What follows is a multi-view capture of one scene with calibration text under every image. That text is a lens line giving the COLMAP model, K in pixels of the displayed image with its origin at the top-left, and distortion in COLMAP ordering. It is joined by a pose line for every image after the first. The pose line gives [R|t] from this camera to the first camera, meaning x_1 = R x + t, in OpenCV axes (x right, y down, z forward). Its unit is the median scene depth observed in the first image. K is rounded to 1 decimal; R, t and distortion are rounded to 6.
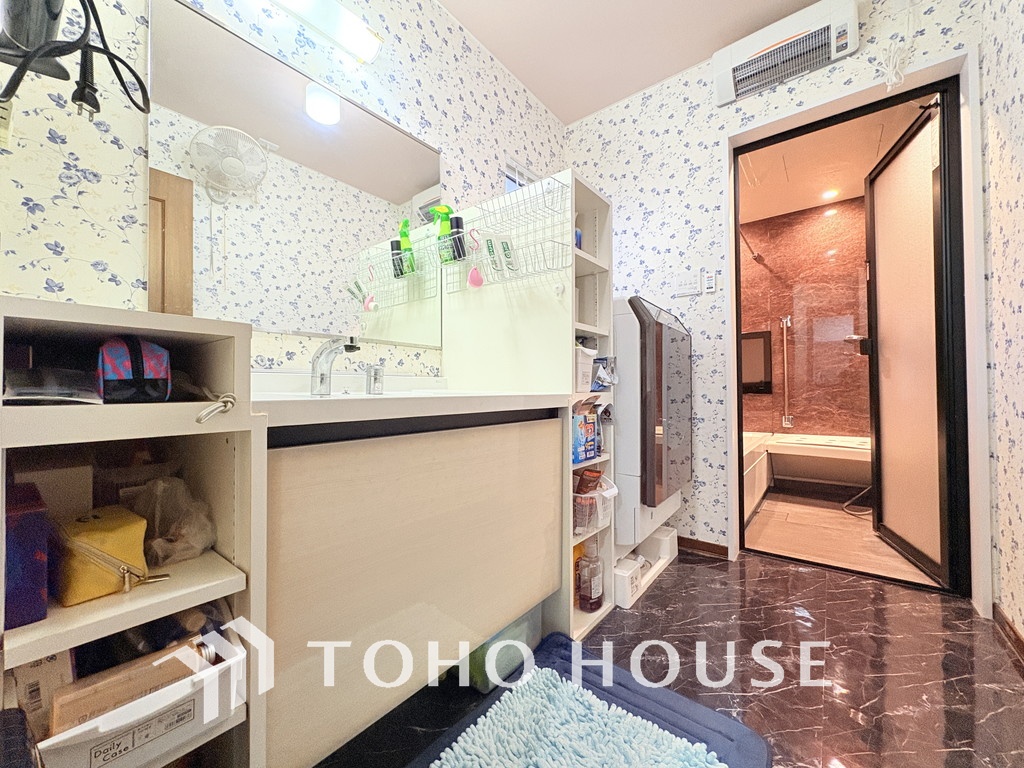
lens RADIAL K [[407.6, 0, 509.9], [0, 407.6, 383.6], [0, 0, 1]] dist [0.001055, 0.000451]
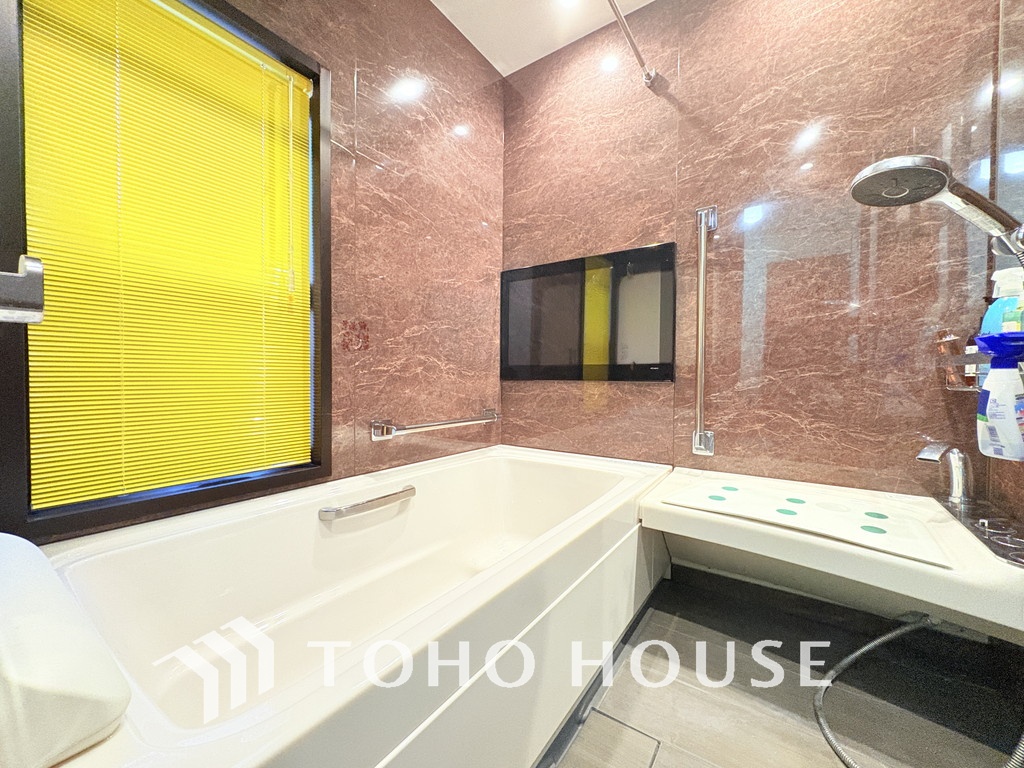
lens RADIAL K [[407.6, 0, 513.7], [0, 407.6, 384.2], [0, 0, 1]] dist [0.001055, 0.000451]
pose [[0.996648, 0.017350, 0.079946, 0.430009], [-0.019943, 0.999297, 0.031754, 0.017664], [-0.079339, -0.033242, 0.996293, 0.562326]]
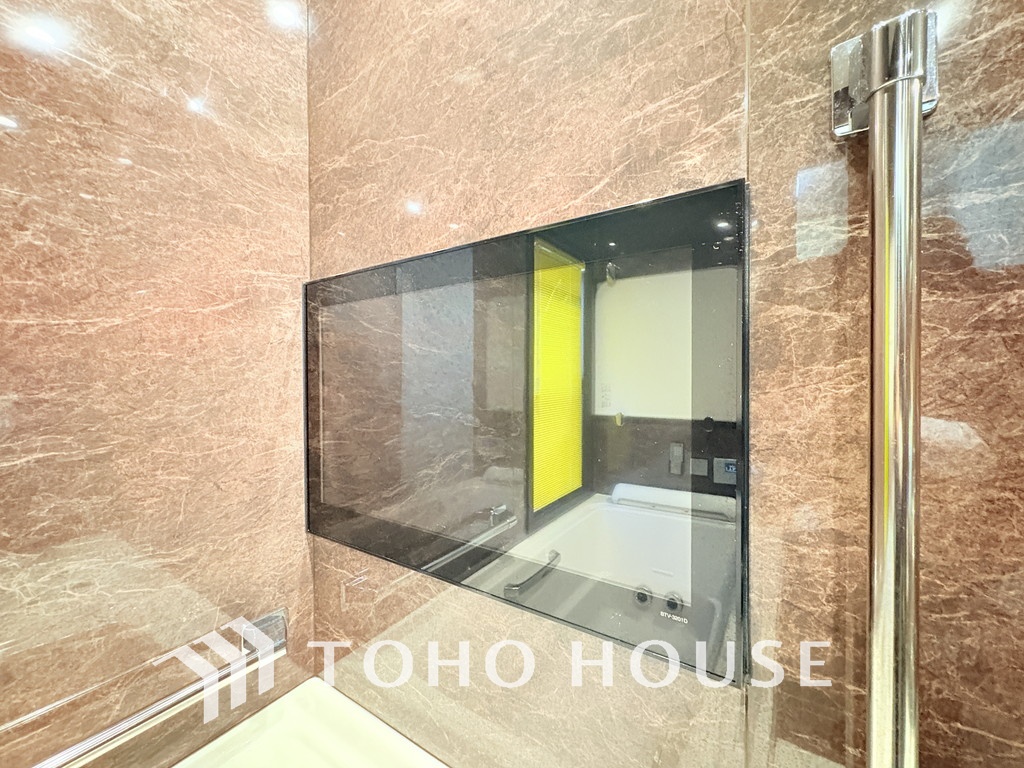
lens RADIAL K [[407.6, 0, 511.6], [0, 407.6, 382.2], [0, 0, 1]] dist [0.001055, 0.000451]
pose [[0.995176, 0.004042, 0.098021, 0.561261], [-0.006661, 0.999629, 0.026408, -0.072012], [-0.097878, -0.026933, 0.994834, 0.890840]]
